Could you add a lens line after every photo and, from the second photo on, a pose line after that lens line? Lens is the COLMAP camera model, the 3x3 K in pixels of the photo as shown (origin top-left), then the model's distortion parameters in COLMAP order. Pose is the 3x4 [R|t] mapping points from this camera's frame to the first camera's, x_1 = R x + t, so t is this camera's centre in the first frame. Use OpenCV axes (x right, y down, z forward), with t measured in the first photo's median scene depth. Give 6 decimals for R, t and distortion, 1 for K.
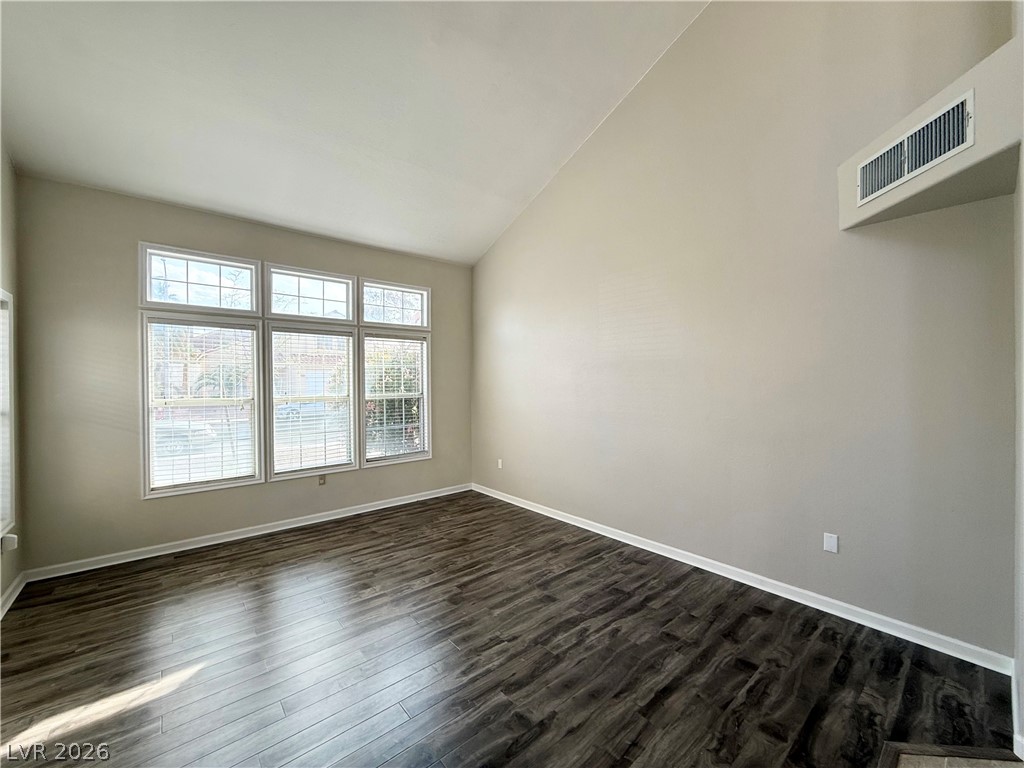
lens RADIAL K [[408.0, 0, 508.8], [0, 408.0, 383.6], [0, 0, 1]] dist [-0.001281, 0.000250]
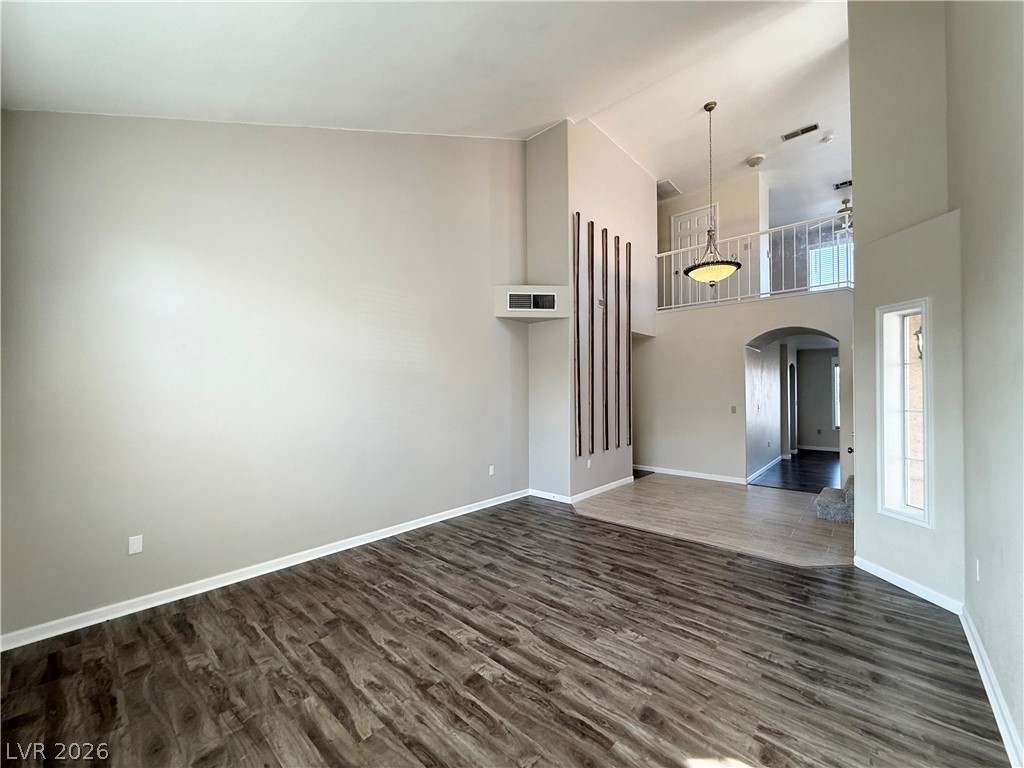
lens RADIAL K [[408.0, 0, 506.8], [0, 408.0, 391.9], [0, 0, 1]] dist [-0.001281, 0.000250]
pose [[-0.130216, 0.003255, 0.991480, -1.001024], [0.005169, 0.999983, -0.002604, 0.006929], [-0.991472, 0.004786, -0.130230, 0.983294]]
